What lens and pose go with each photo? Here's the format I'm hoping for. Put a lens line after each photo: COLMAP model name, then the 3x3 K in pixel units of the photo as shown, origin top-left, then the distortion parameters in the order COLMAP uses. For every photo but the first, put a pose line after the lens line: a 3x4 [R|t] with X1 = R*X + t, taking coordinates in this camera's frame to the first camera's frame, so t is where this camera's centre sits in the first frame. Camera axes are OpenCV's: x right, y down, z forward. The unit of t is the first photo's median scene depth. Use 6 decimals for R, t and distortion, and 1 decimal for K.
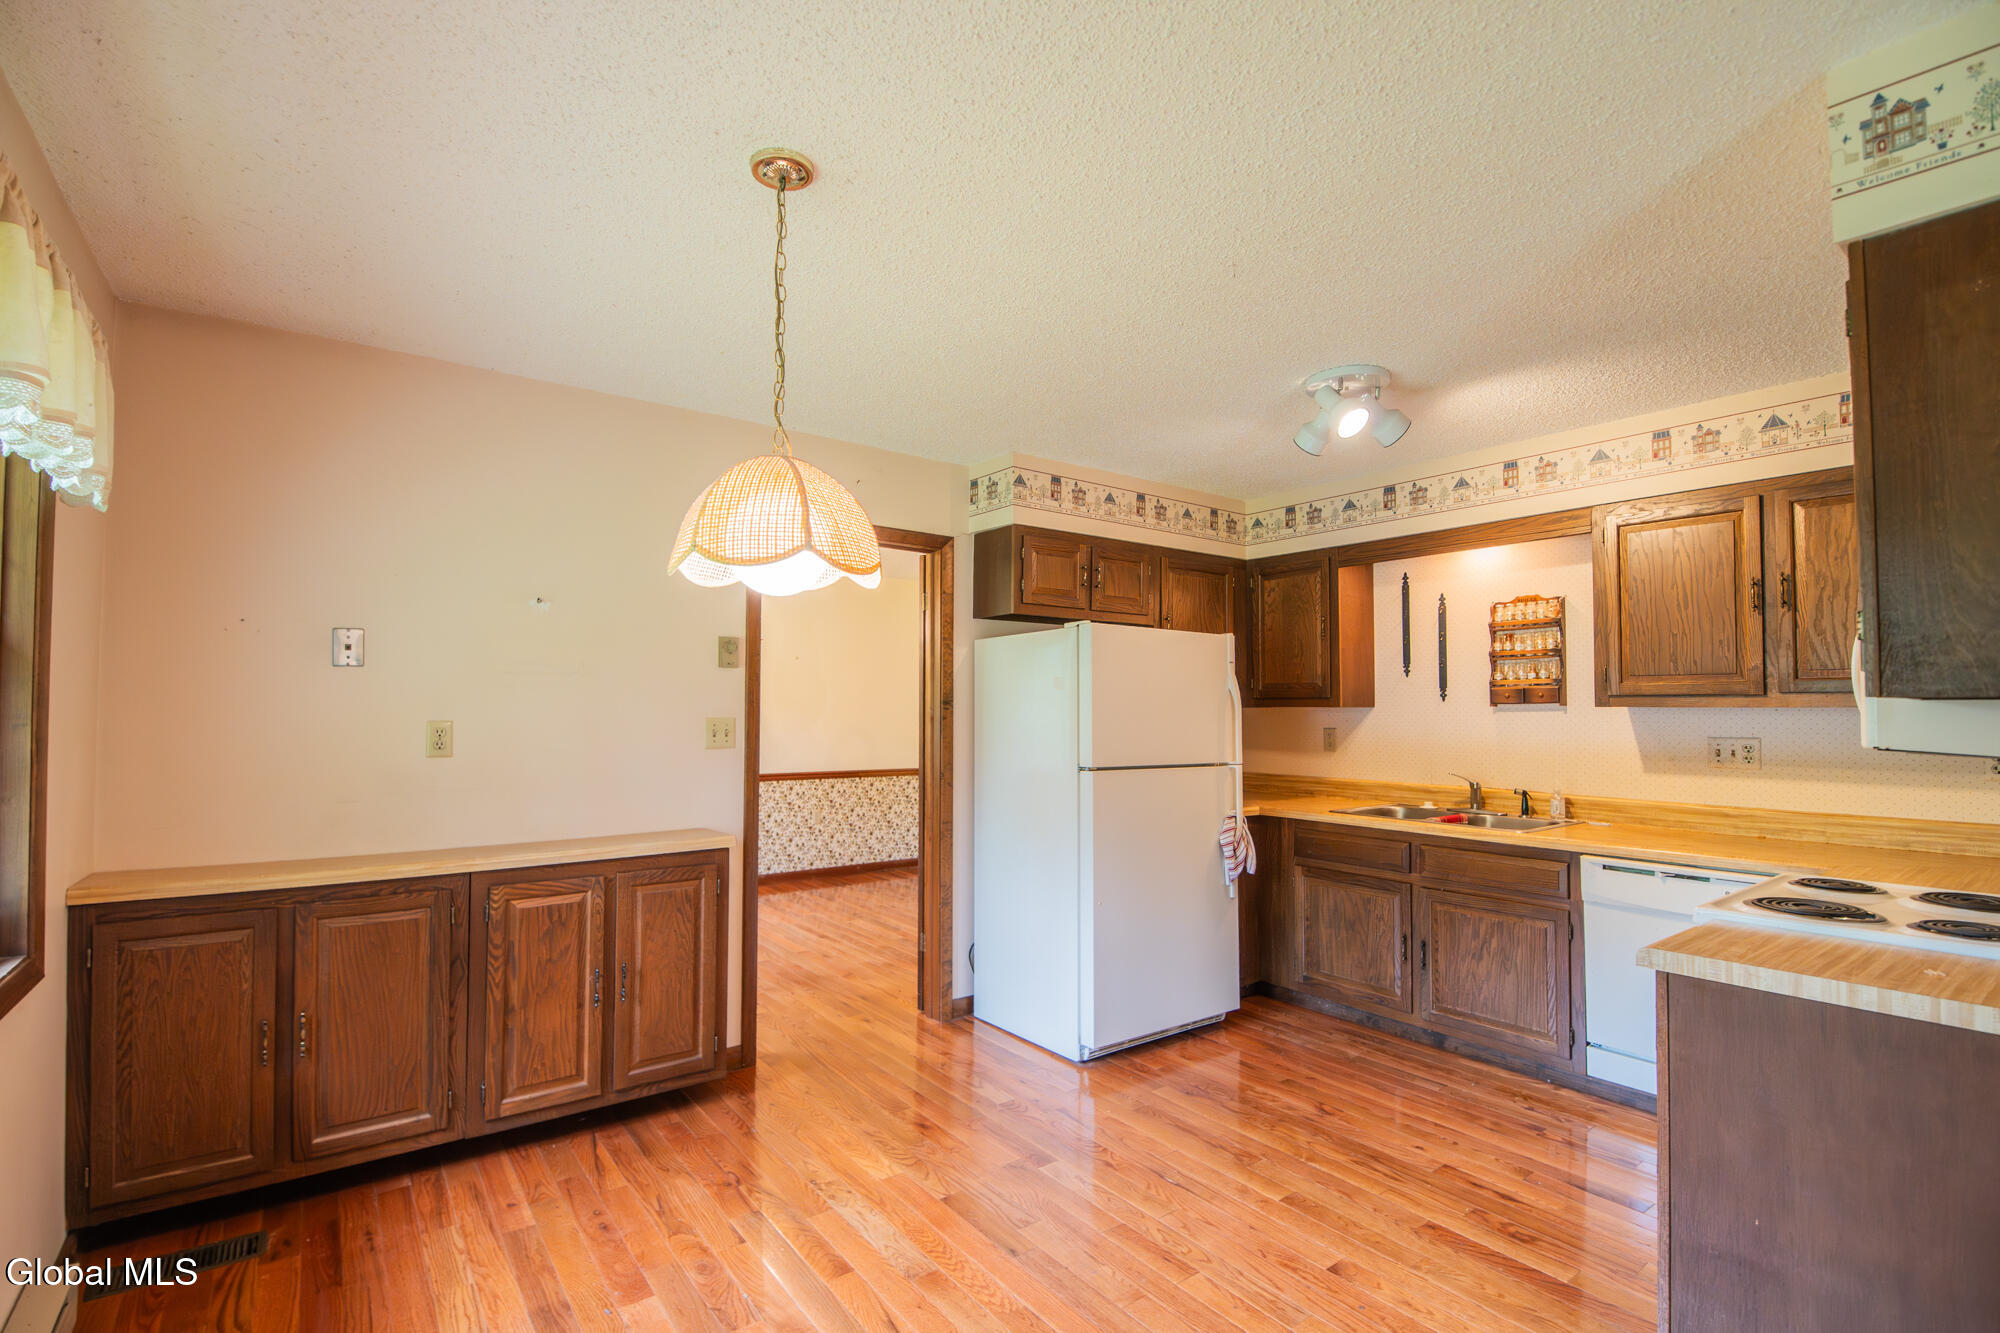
lens RADIAL K [[896.6, 0, 1005.4], [0, 896.6, 679.1], [0, 0, 1]] dist [0.000031, -0.010829]
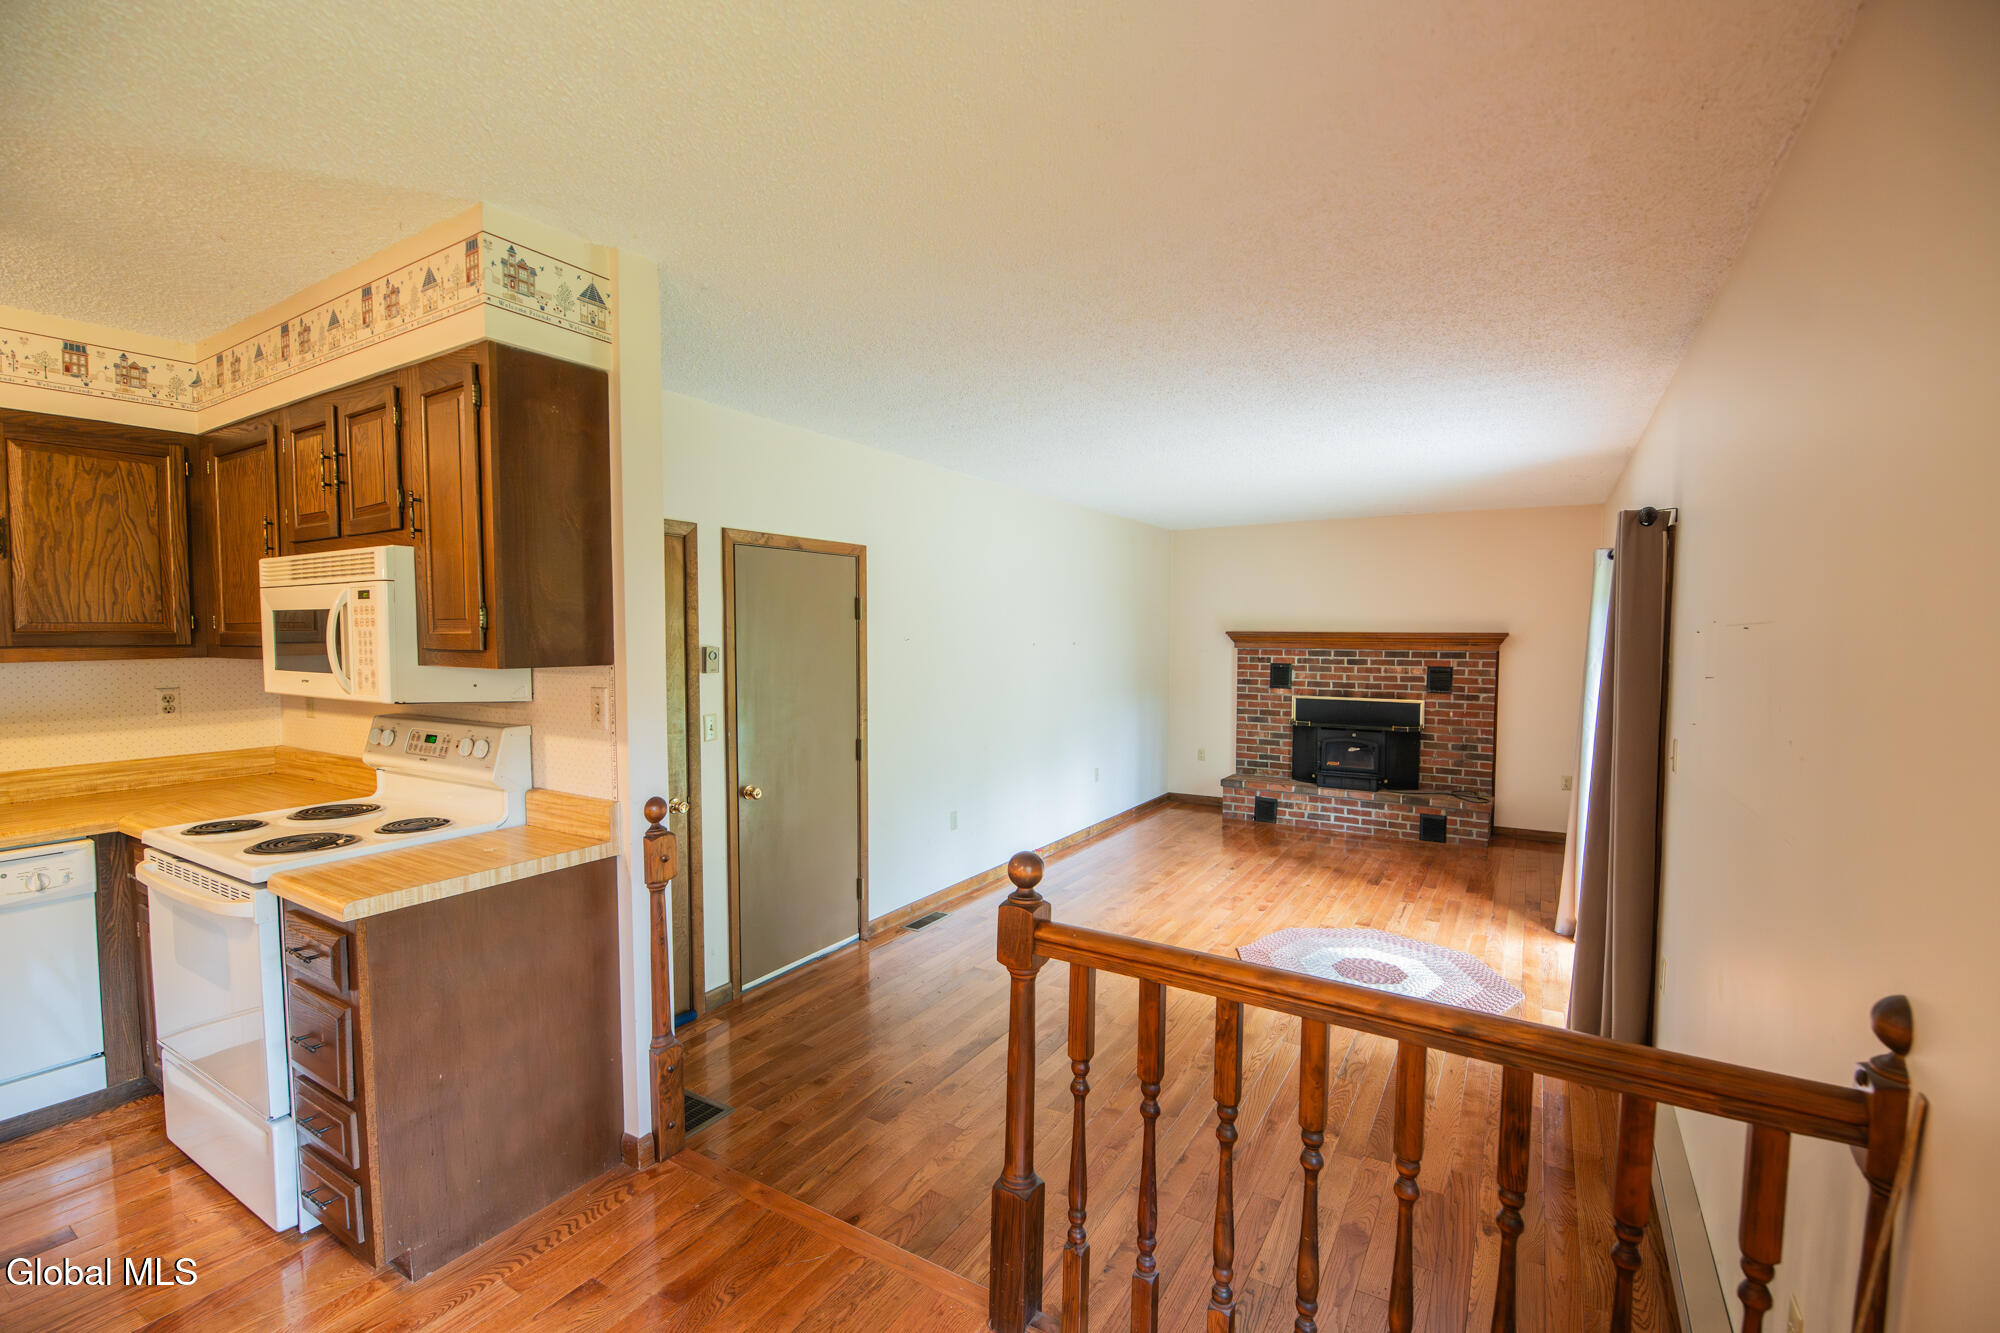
lens RADIAL K [[877.8, 0, 1002.8], [0, 877.8, 679.6], [0, 0, 1]] dist [-0.003729, -0.004969]
pose [[-0.364116, -0.057714, 0.929564, -0.274378], [-0.035810, 0.998208, 0.047949, -0.025696], [-0.930665, -0.015829, -0.365531, 0.308135]]
